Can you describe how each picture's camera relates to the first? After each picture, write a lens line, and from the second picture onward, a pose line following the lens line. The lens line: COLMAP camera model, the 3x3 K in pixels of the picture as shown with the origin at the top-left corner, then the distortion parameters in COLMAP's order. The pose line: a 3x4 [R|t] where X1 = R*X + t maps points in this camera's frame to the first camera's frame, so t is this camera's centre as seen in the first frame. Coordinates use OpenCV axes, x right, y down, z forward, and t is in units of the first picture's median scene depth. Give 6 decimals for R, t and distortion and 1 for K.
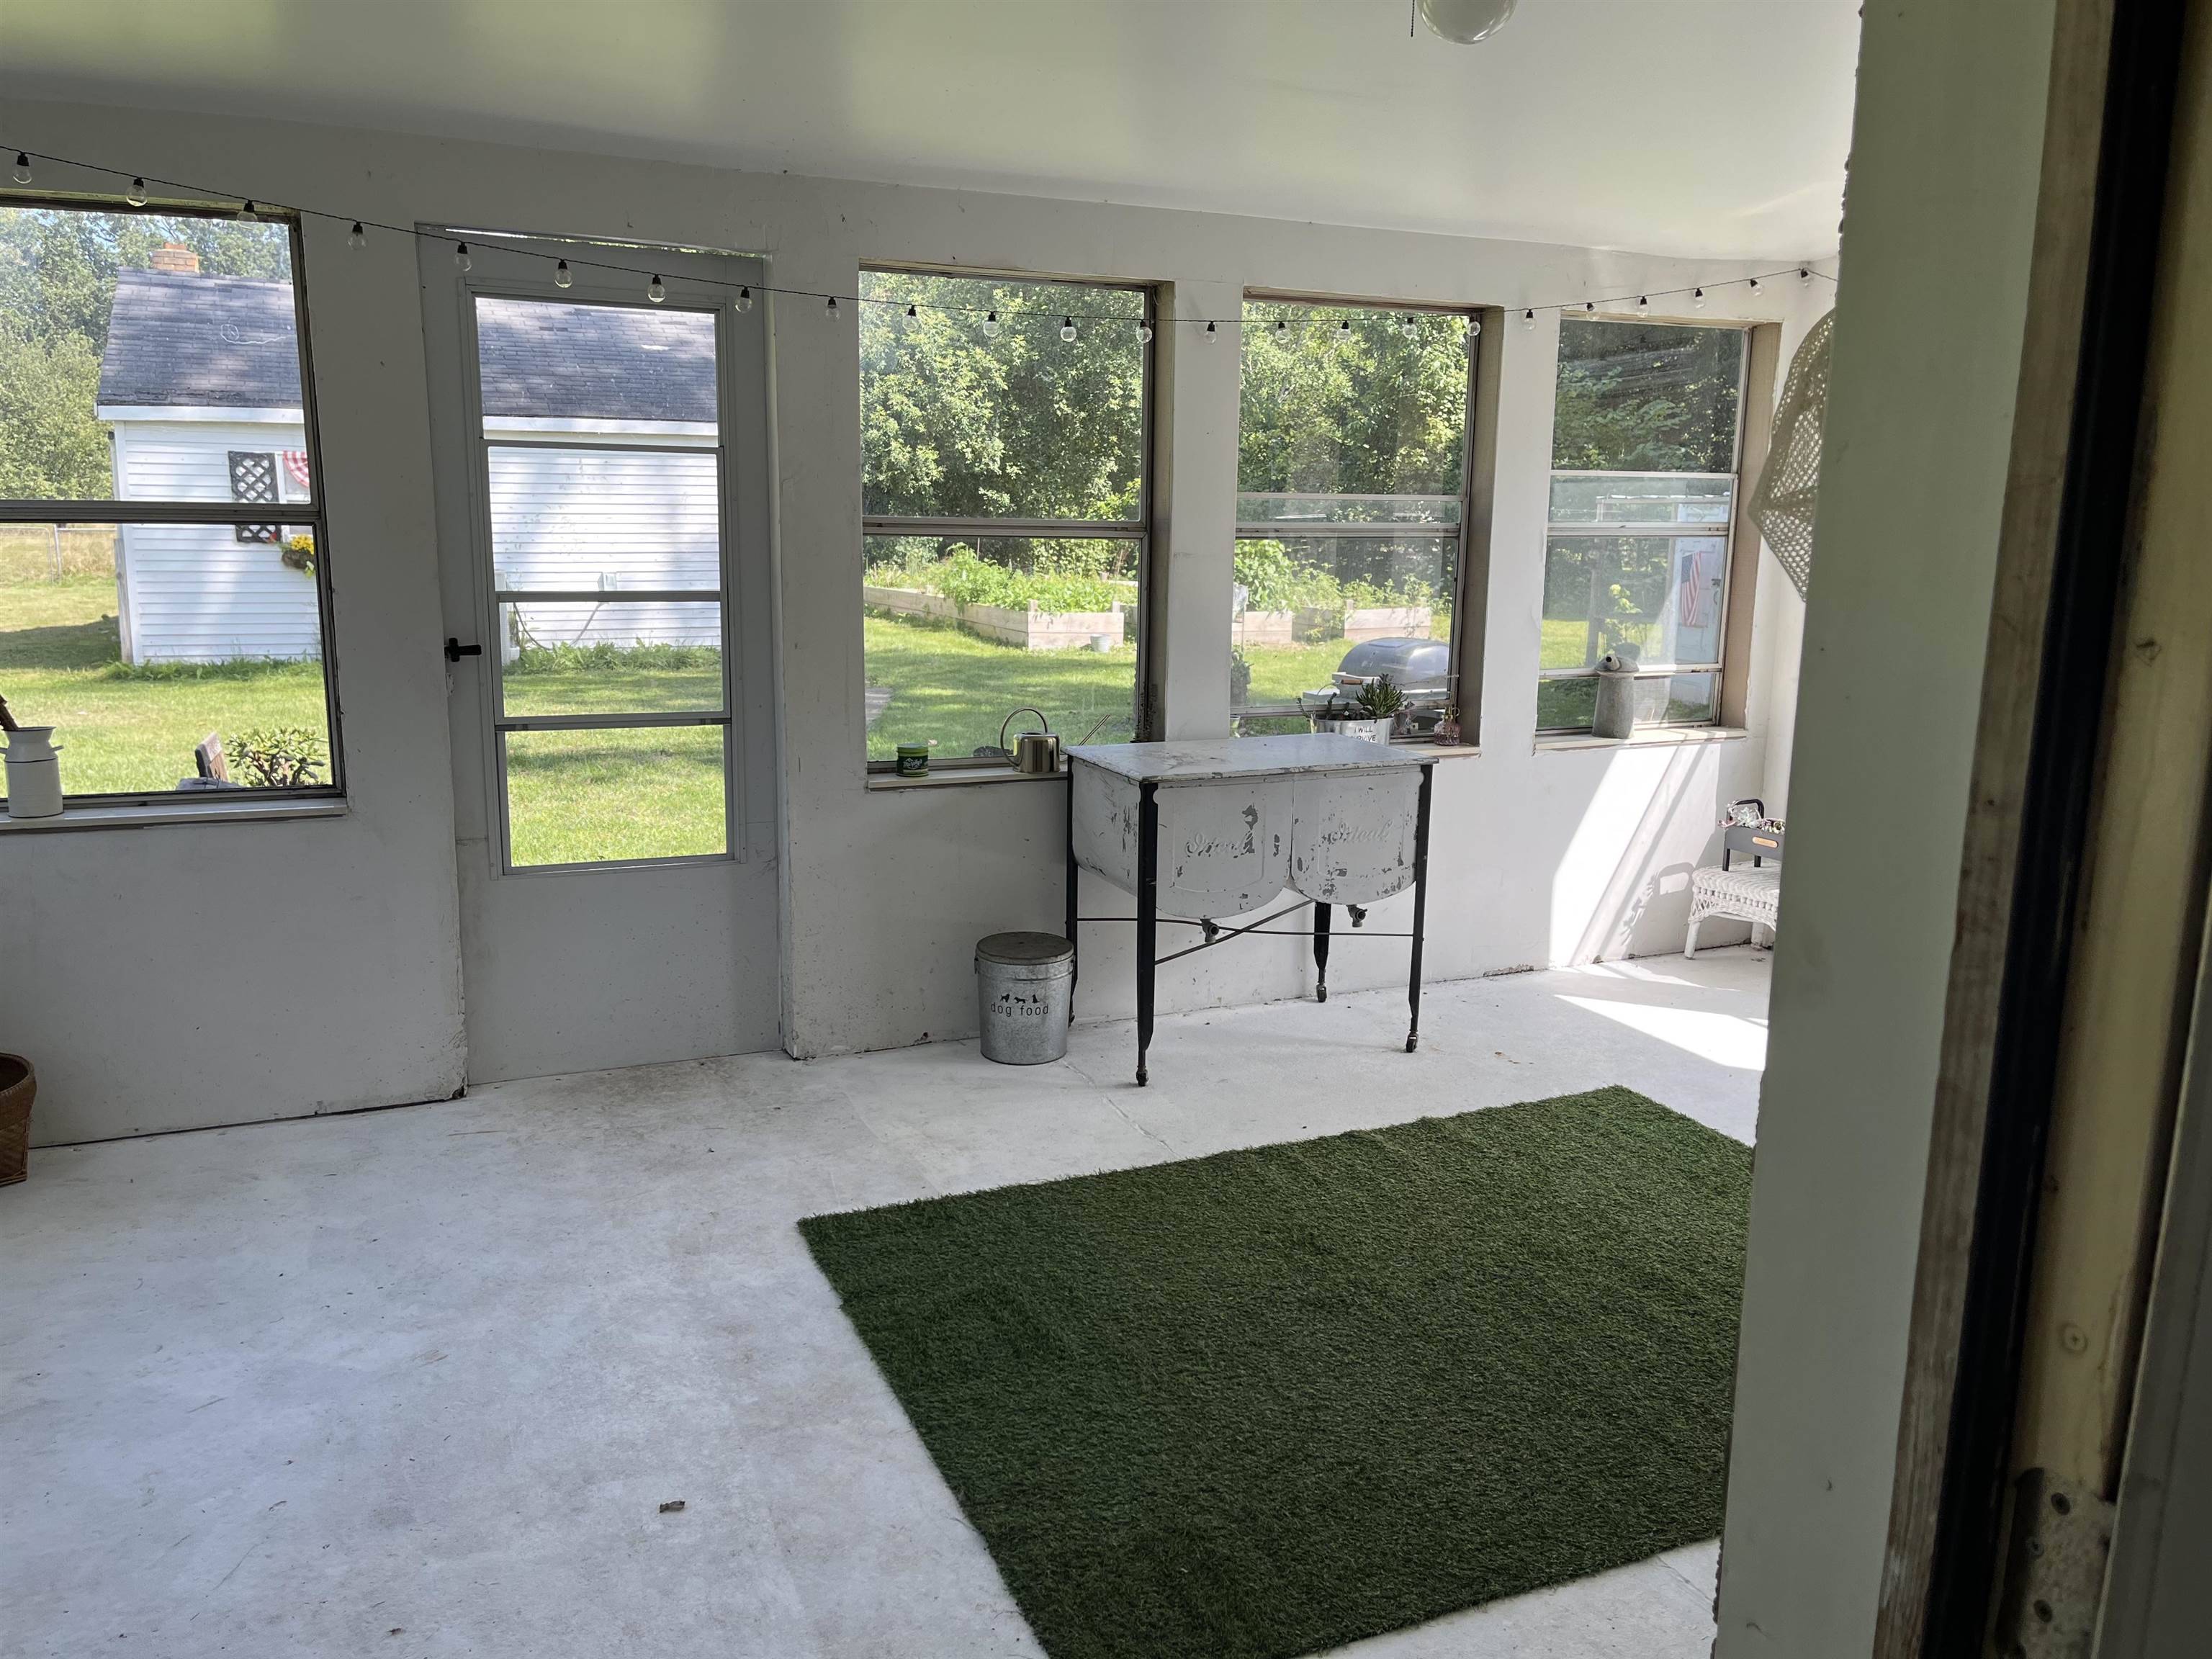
lens RADIAL K [[1669.0, 0, 1106.0], [0, 1669.0, 829.5], [0, 0, 1]] dist [0.075334, -0.104033]
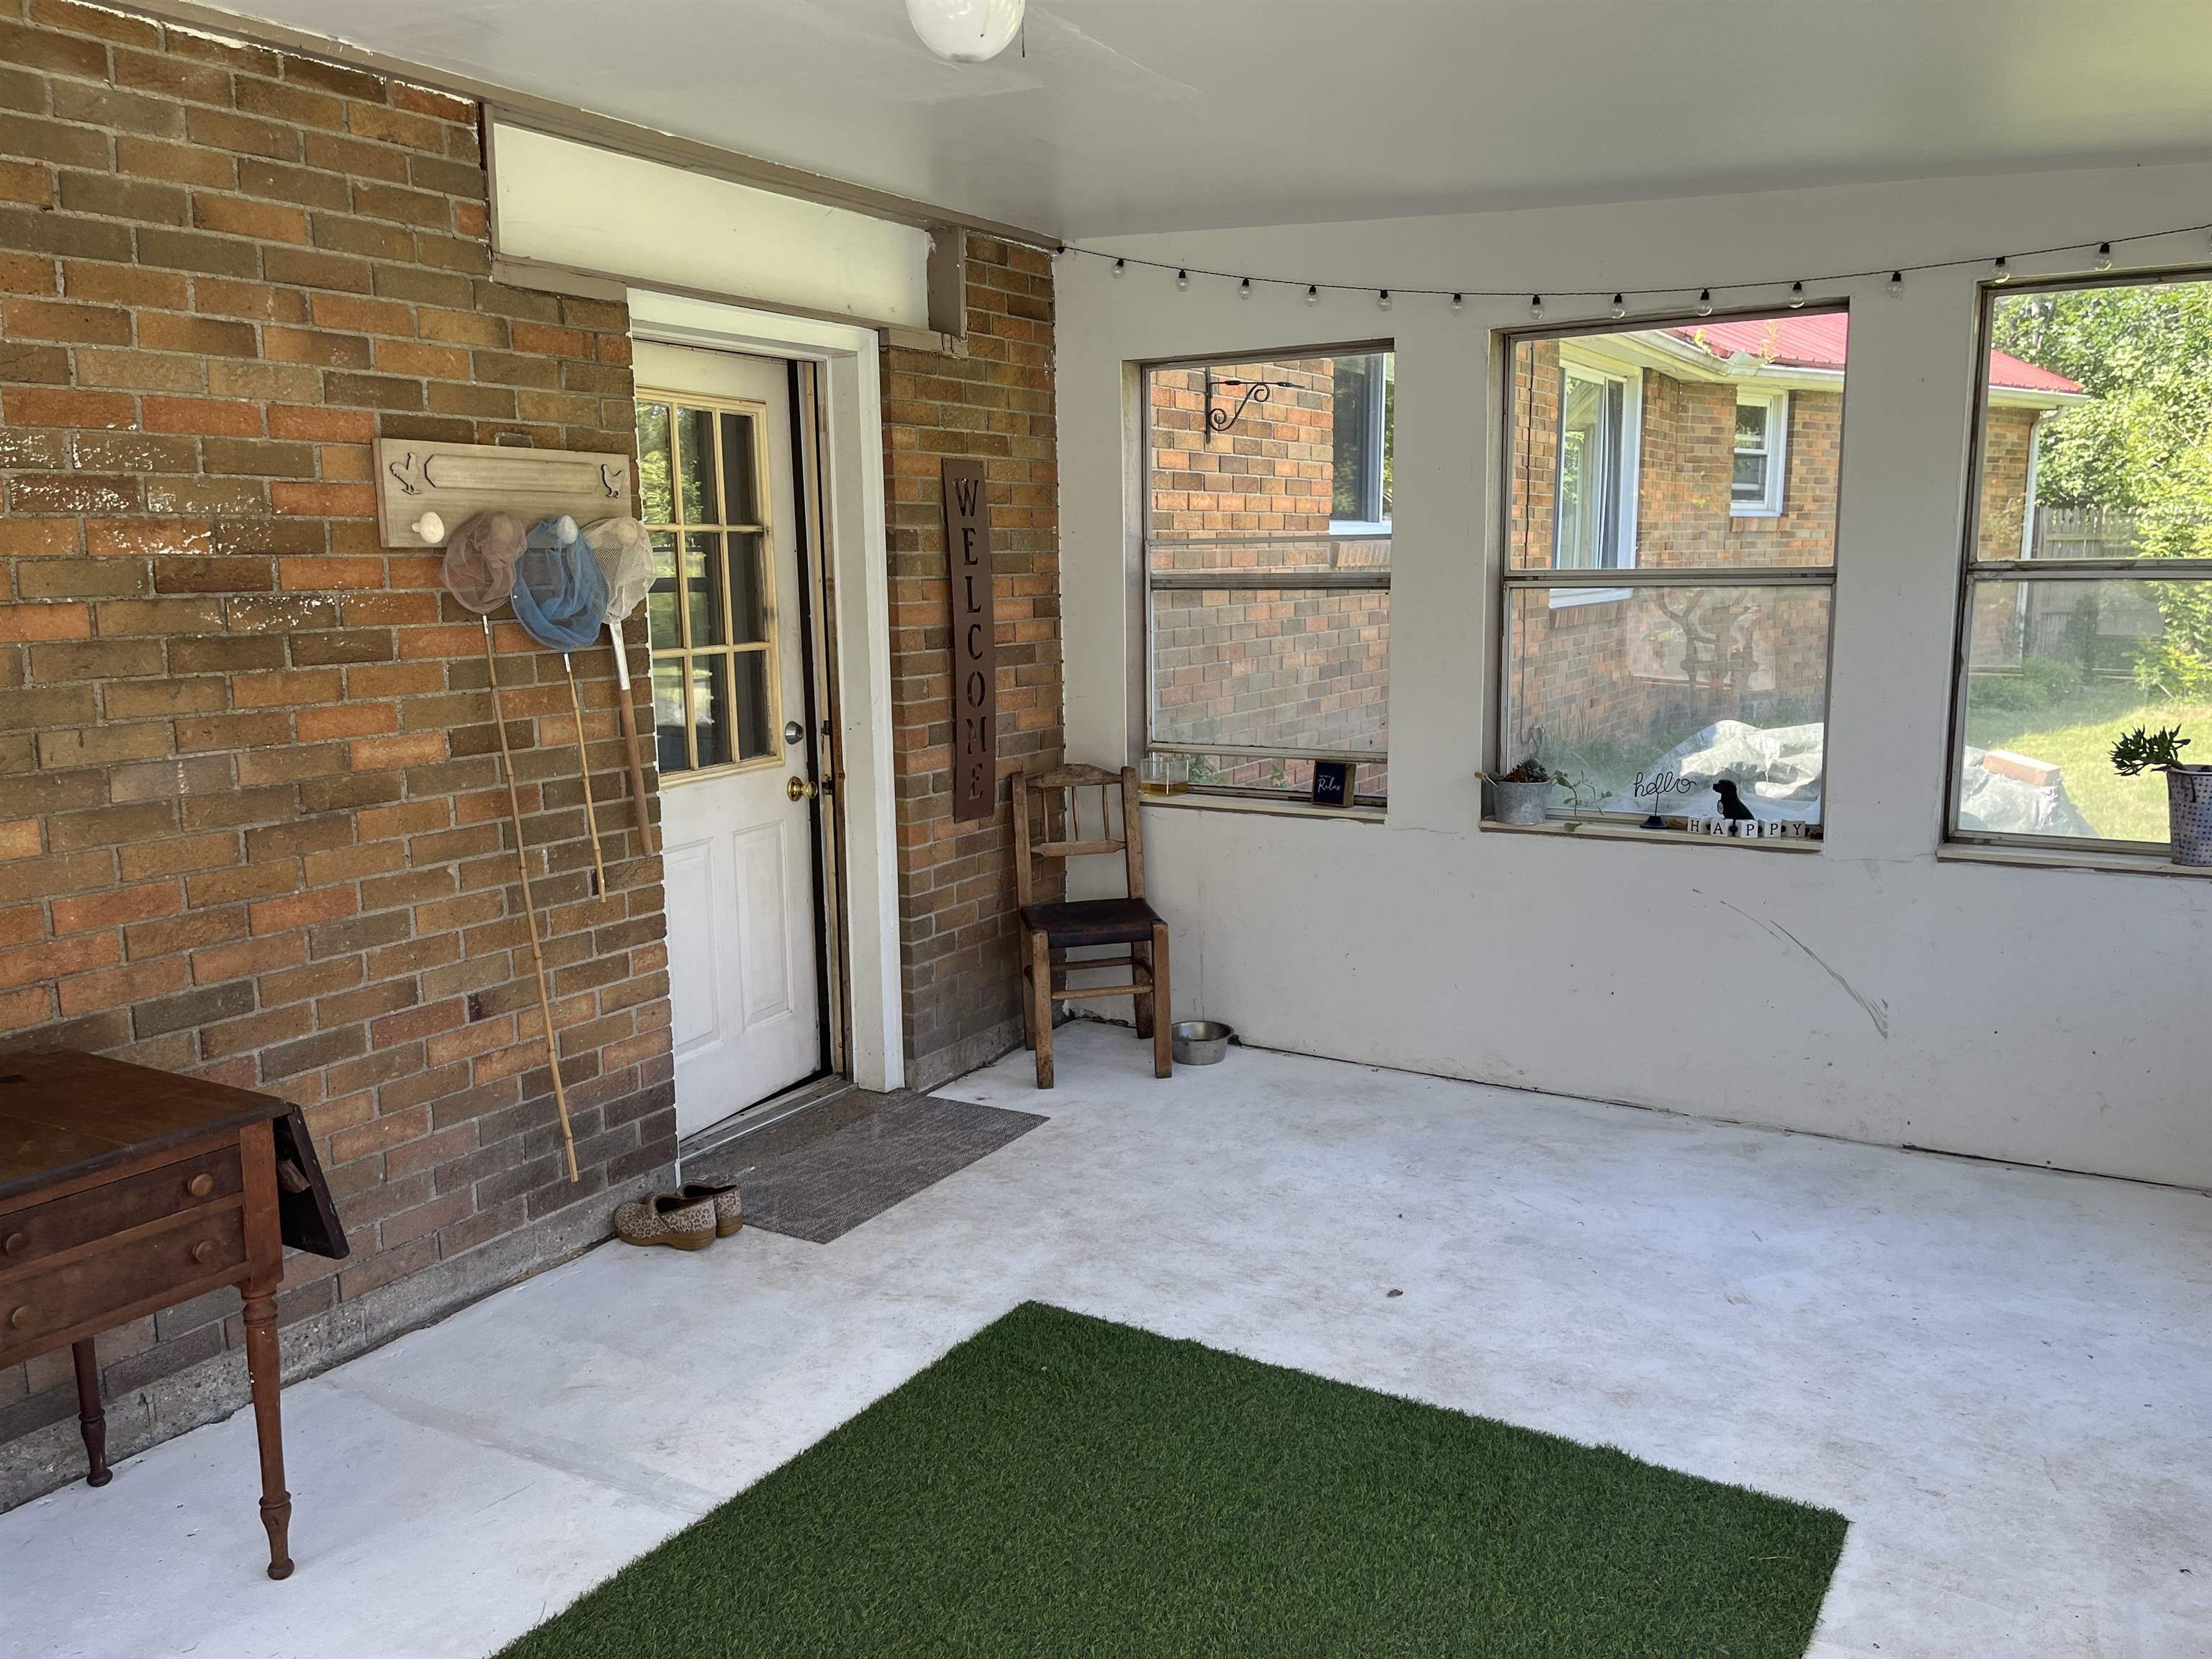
lens RADIAL K [[1669.0, 0, 1106.0], [0, 1669.0, 829.5], [0, 0, 1]] dist [0.075334, -0.104033]
pose [[-0.822937, 0.095789, -0.560000, 0.559646], [-0.102106, 0.944698, 0.311640, -0.300549], [0.558883, 0.313639, -0.767646, 1.508786]]
